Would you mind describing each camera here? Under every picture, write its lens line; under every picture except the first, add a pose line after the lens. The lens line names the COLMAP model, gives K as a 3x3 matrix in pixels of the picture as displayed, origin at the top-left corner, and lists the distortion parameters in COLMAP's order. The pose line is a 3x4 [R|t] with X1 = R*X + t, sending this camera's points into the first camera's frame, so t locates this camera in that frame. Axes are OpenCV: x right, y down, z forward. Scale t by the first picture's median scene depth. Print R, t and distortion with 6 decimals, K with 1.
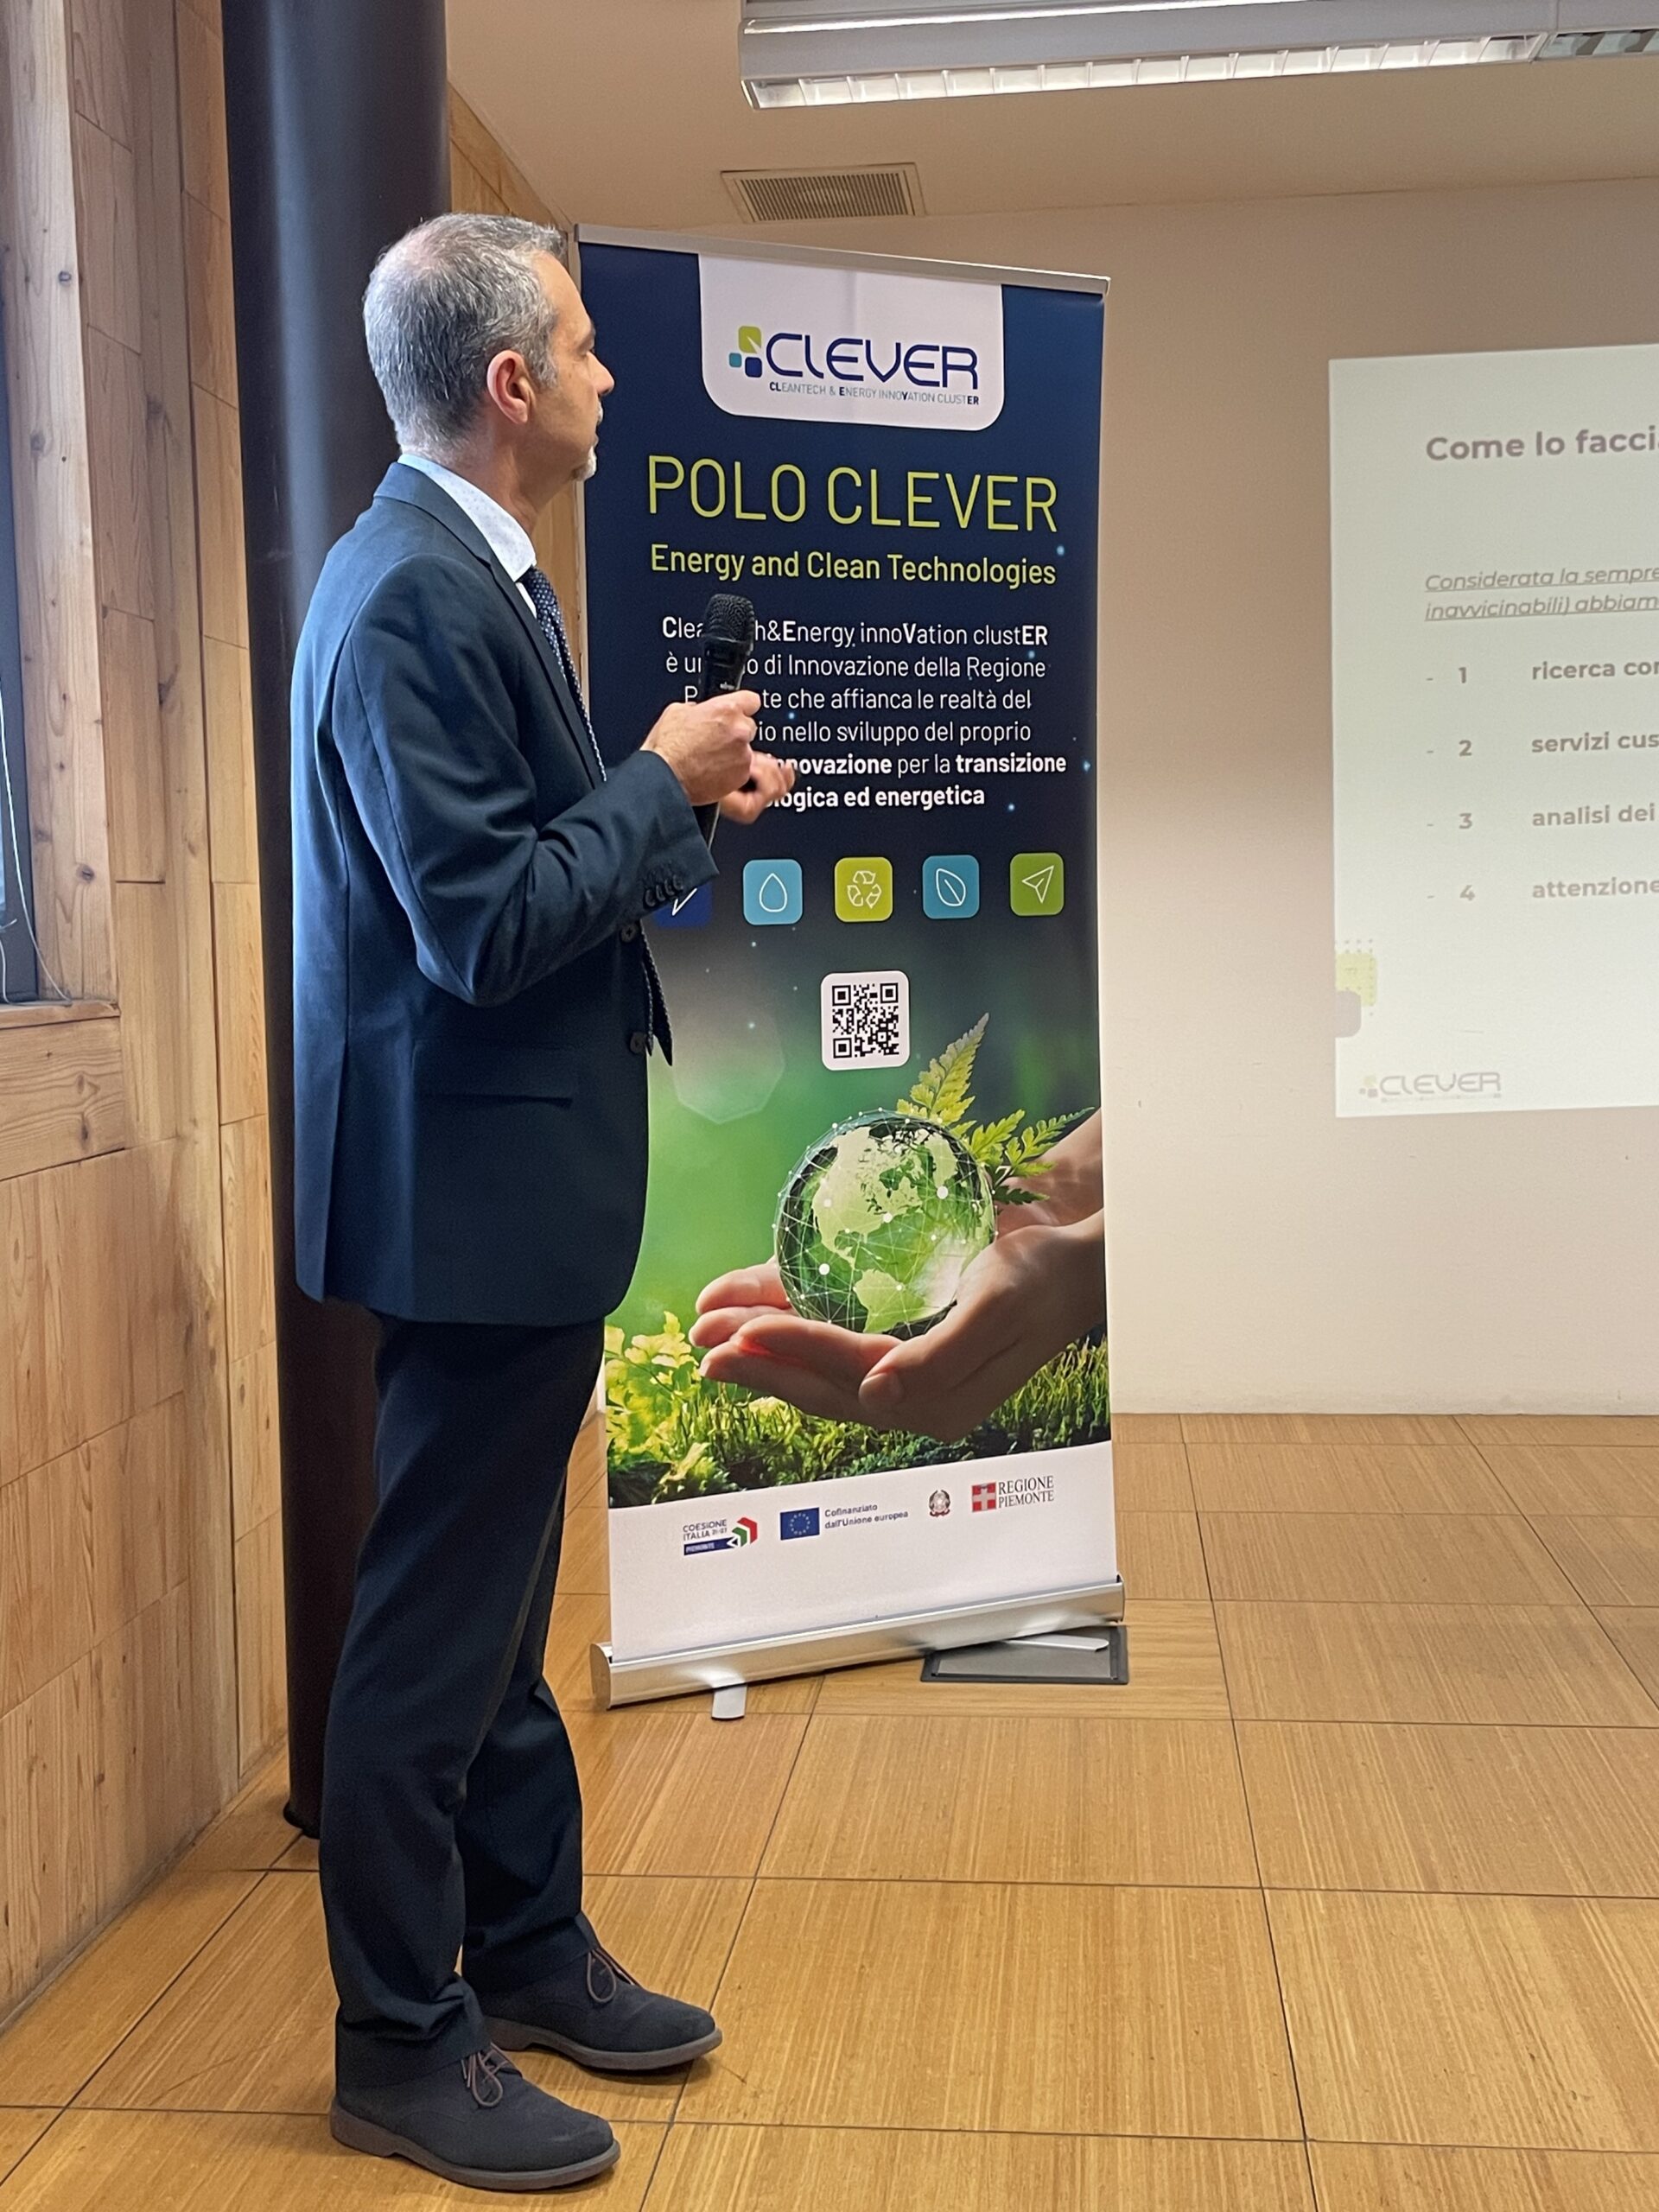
lens RADIAL K [[2491.4, 0, 845.5], [0, 2491.4, 1097.0], [0, 0, 1]] dist [0.083201, 0.000000]
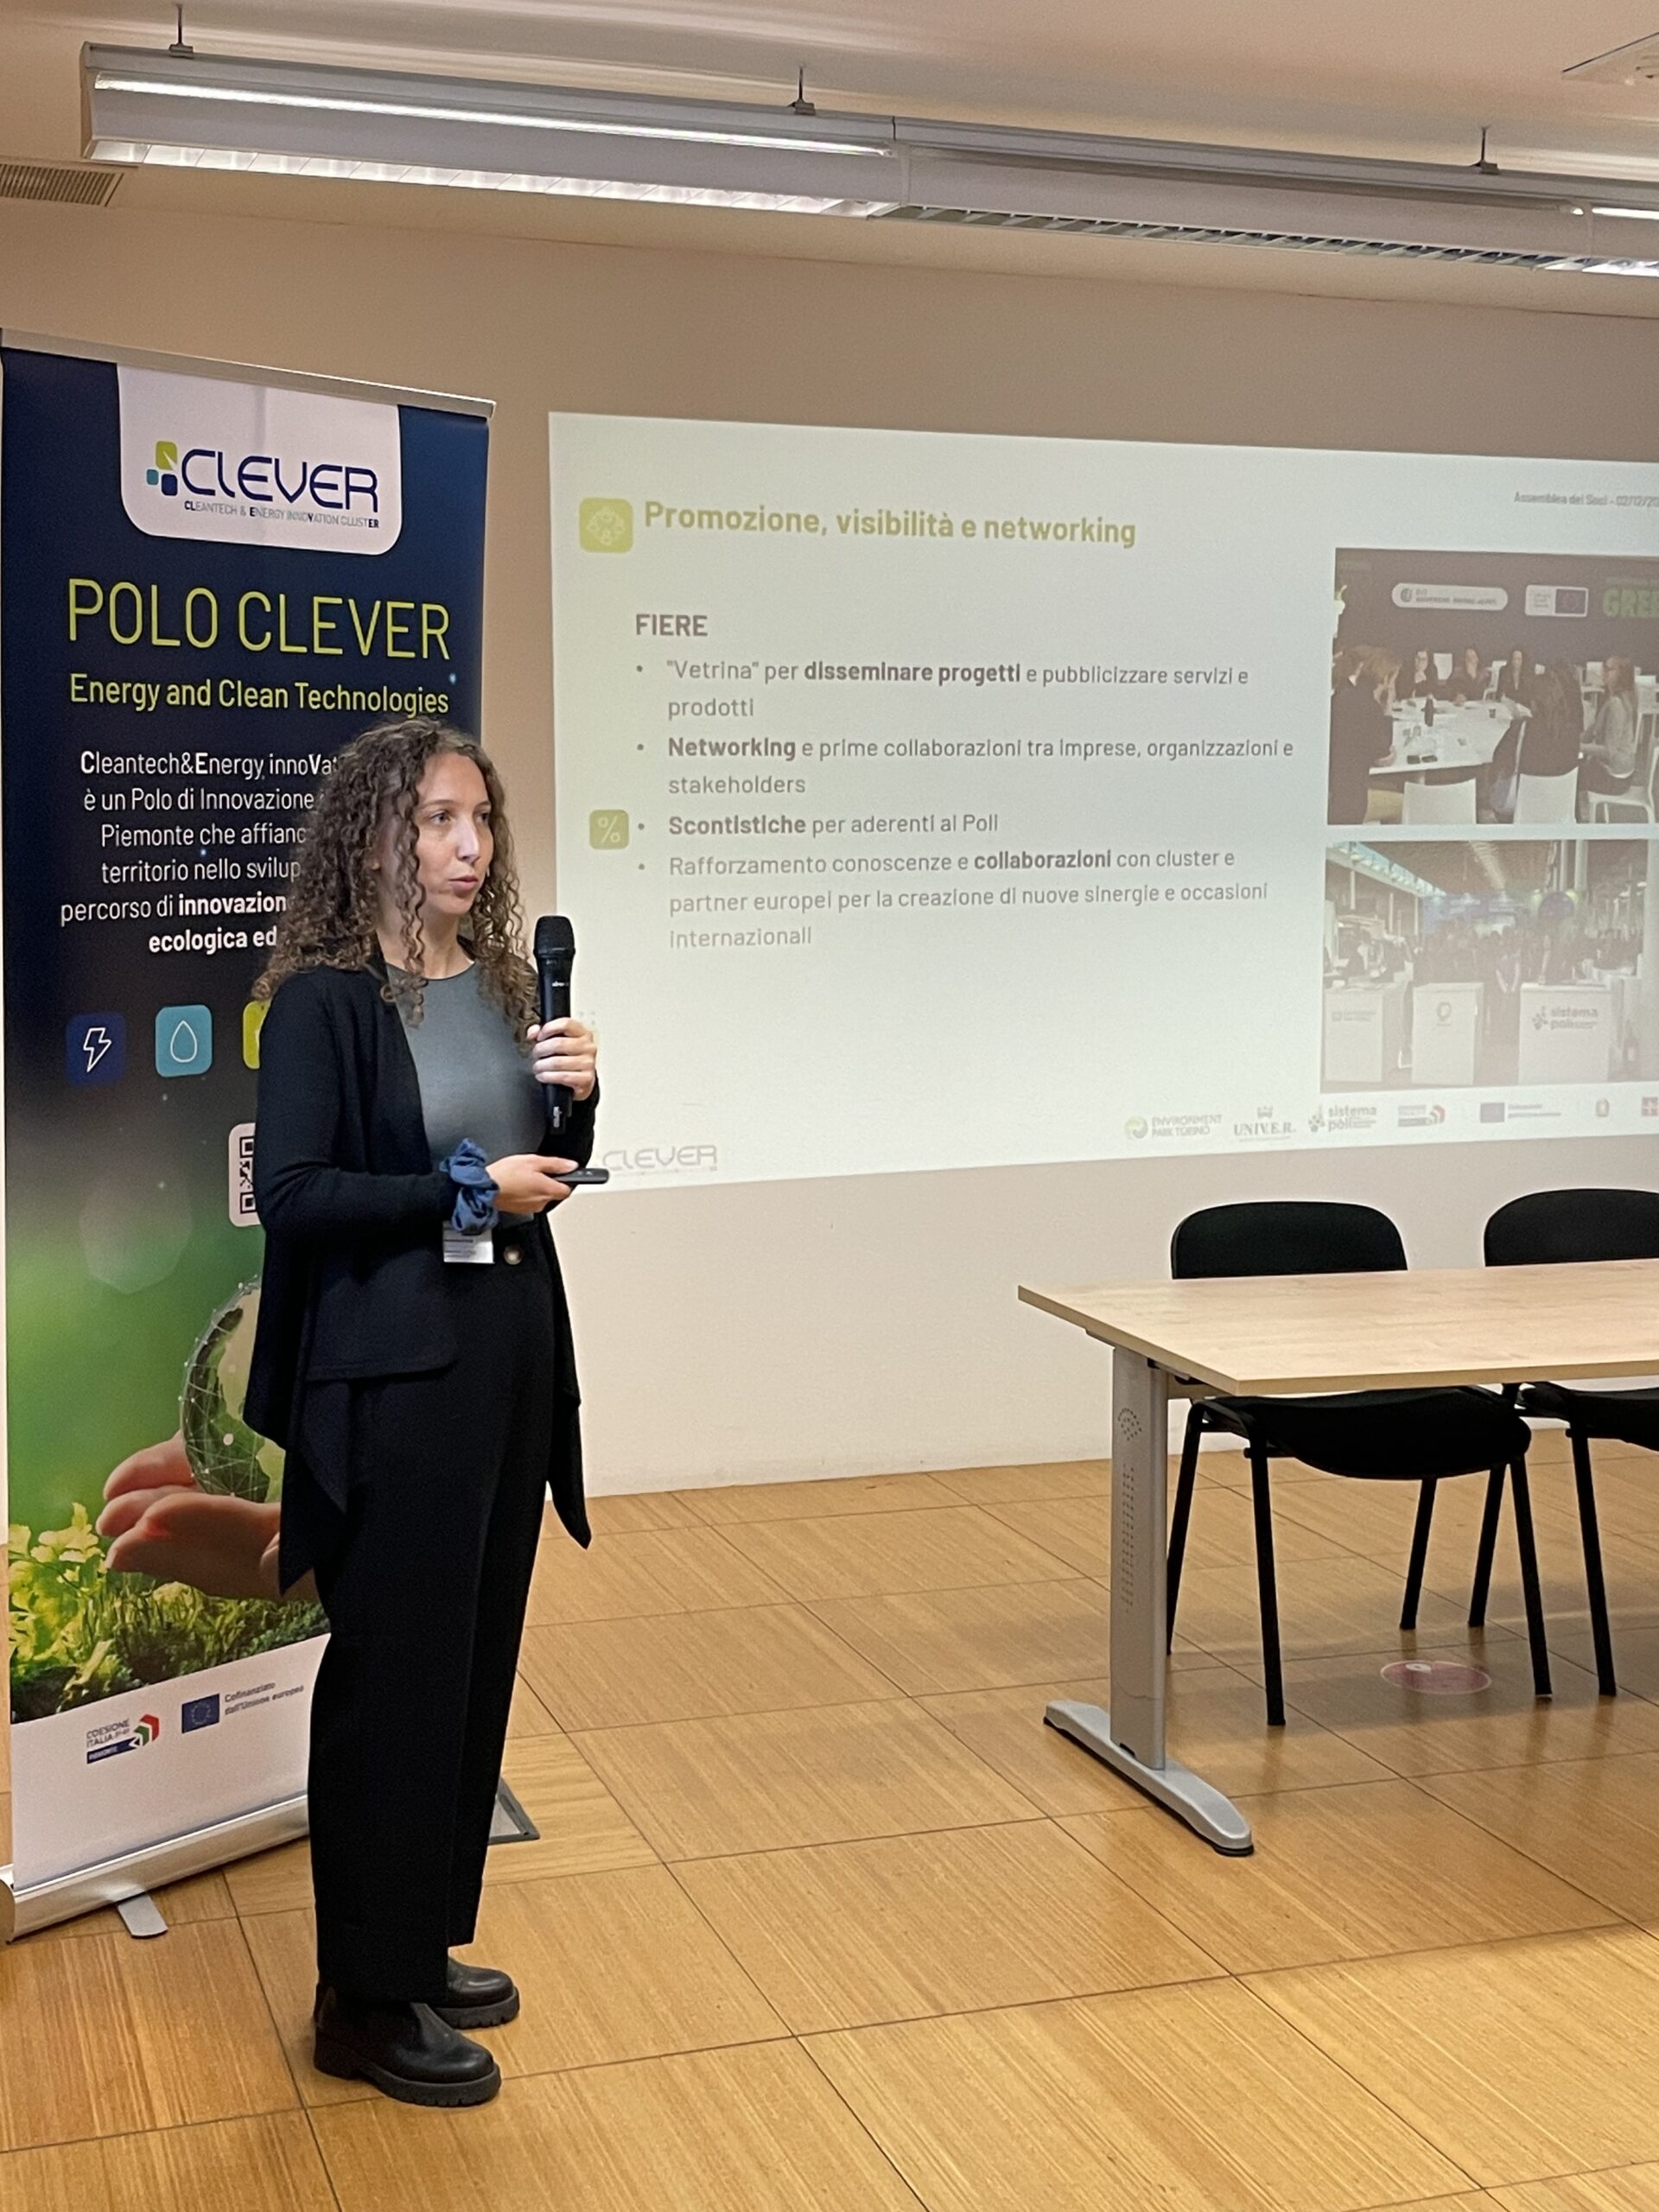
lens RADIAL K [[2842.3, 0, 820.8], [0, 2842.3, 1078.9], [0, 0, 1]] dist [0.090499, 0.000000]
pose [[0.911124, -0.015247, 0.411851, -0.247263], [0.009084, 0.999816, 0.016919, -0.082729], [-0.412033, -0.011674, 0.911094, -0.068099]]
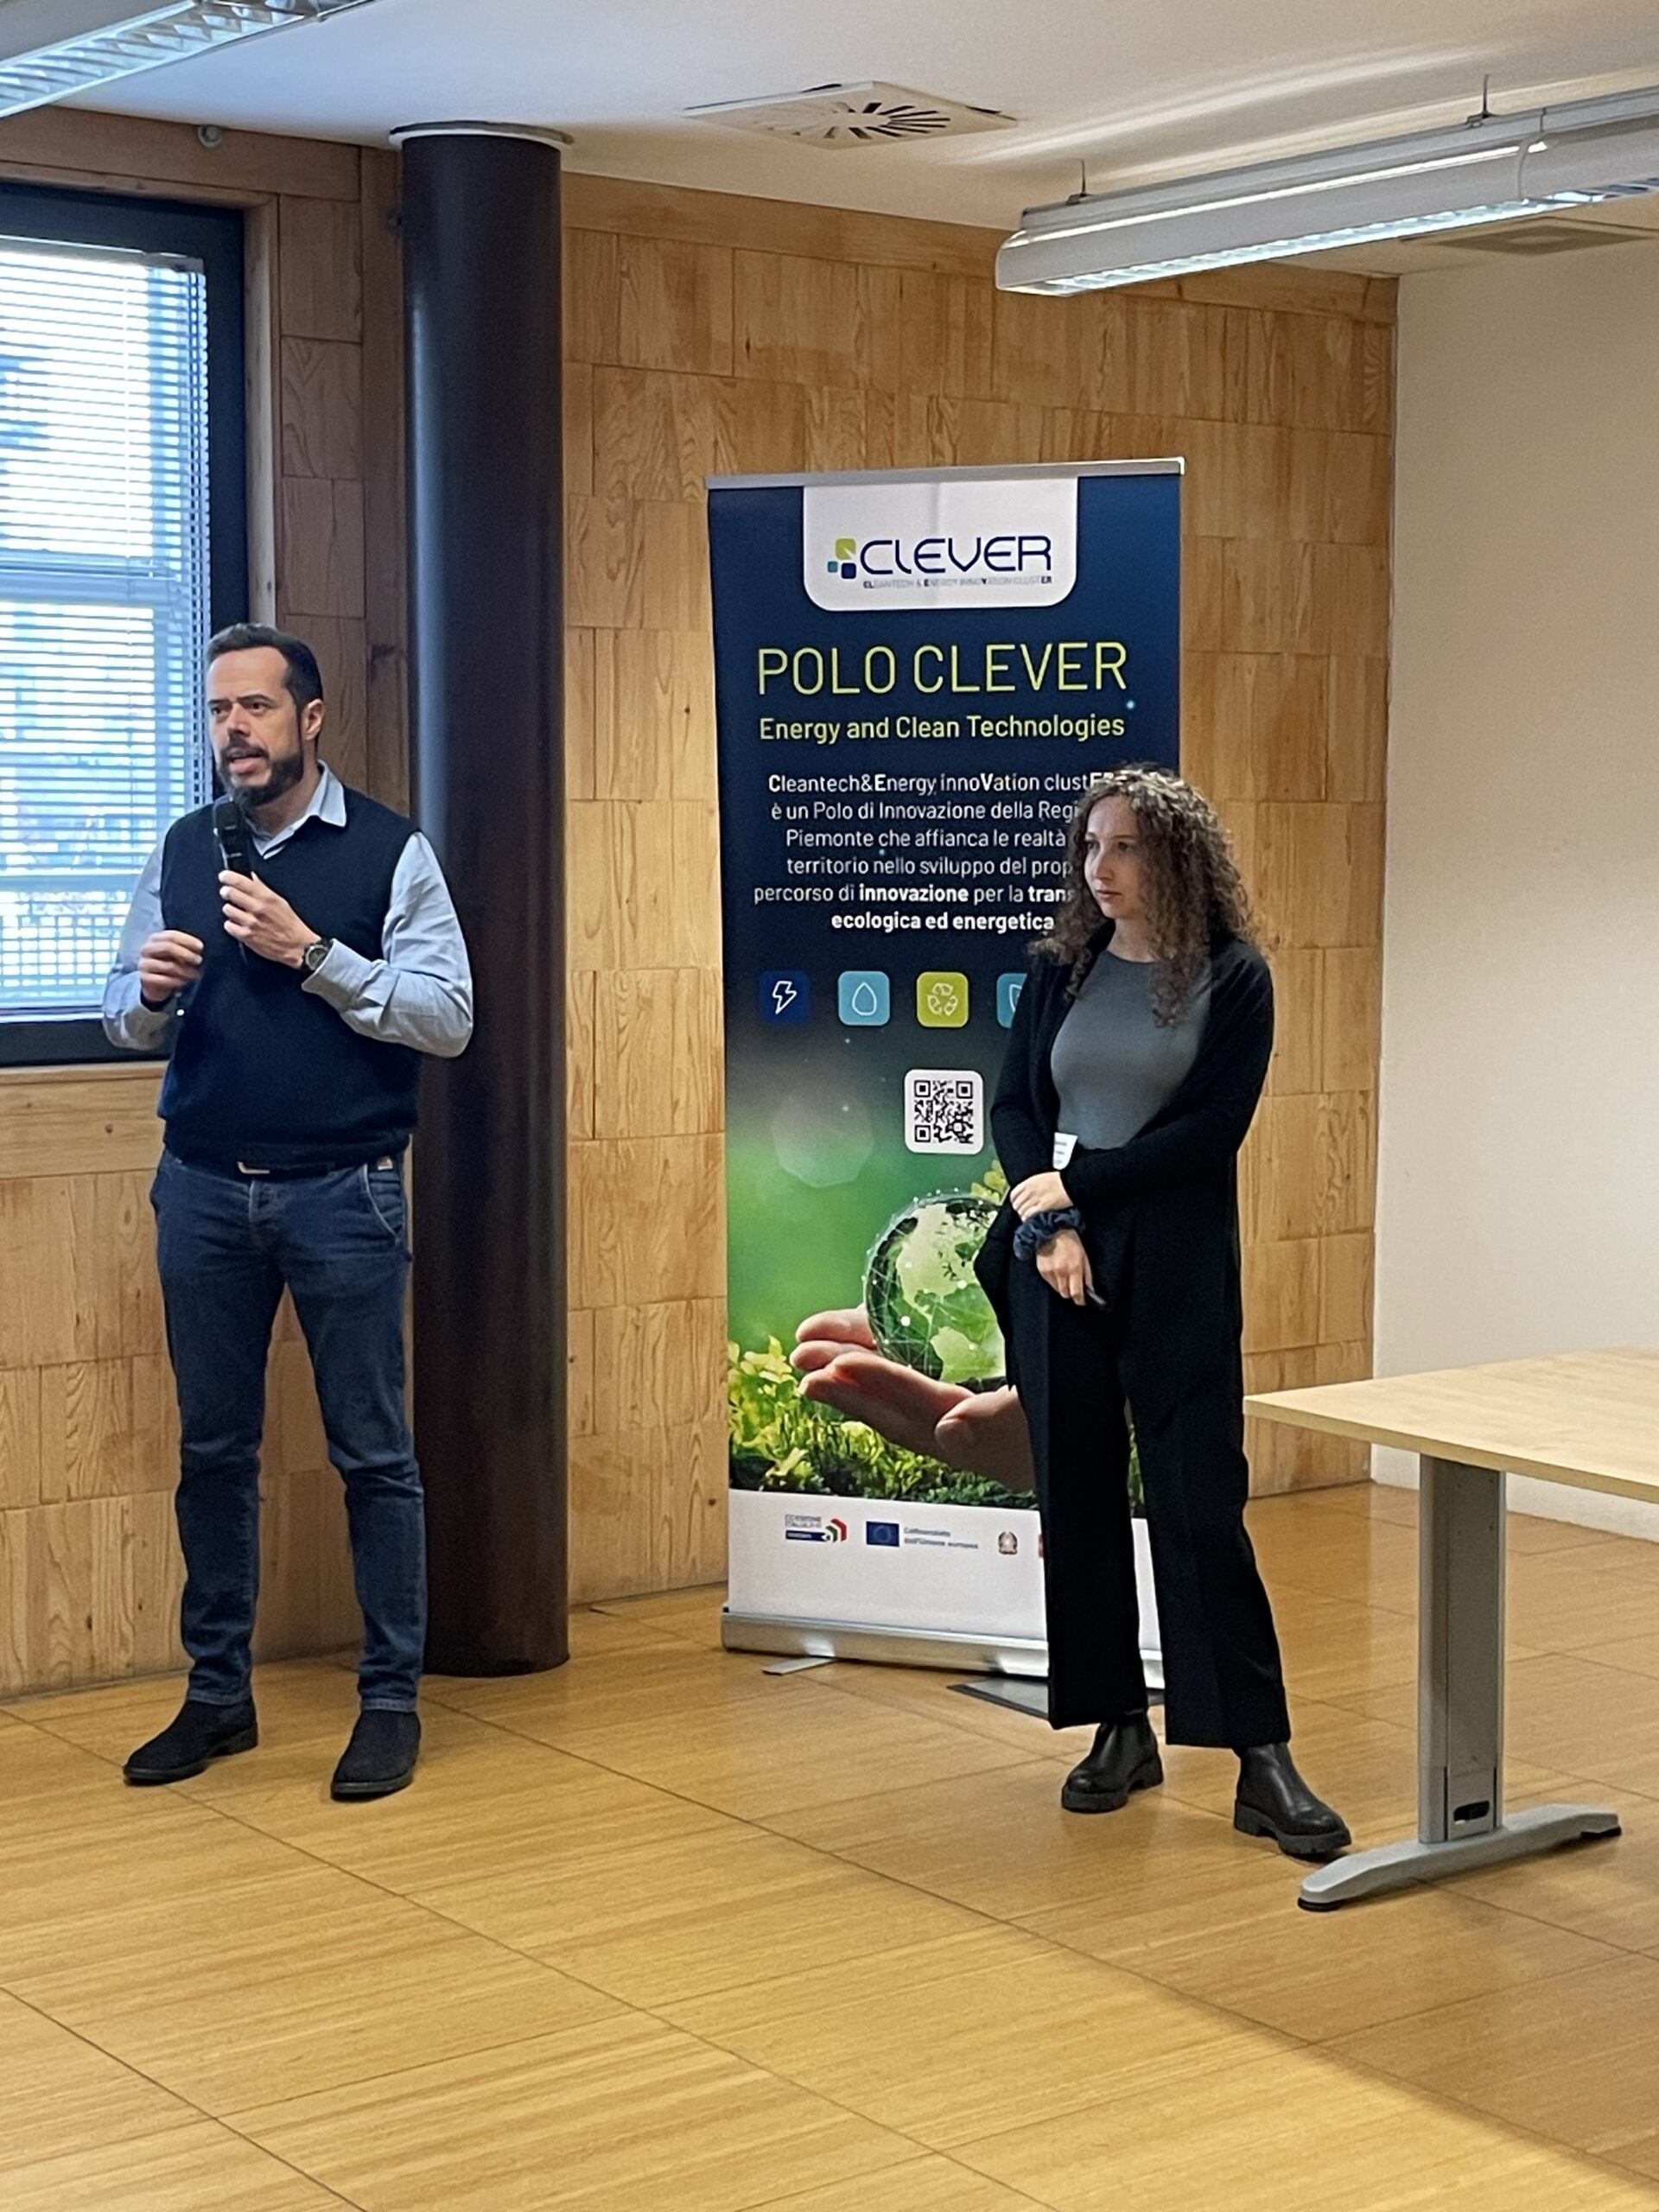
lens RADIAL K [[3654.0, 0, 877.8], [0, 3654.0, 1046.1], [0, 0, 1]] dist [0.101104, 0.000000]
pose [[0.686170, 0.074765, -0.723589, 1.222287], [-0.073409, 0.996743, 0.033376, -0.116492], [0.723728, 0.030216, 0.689424, -0.197886]]
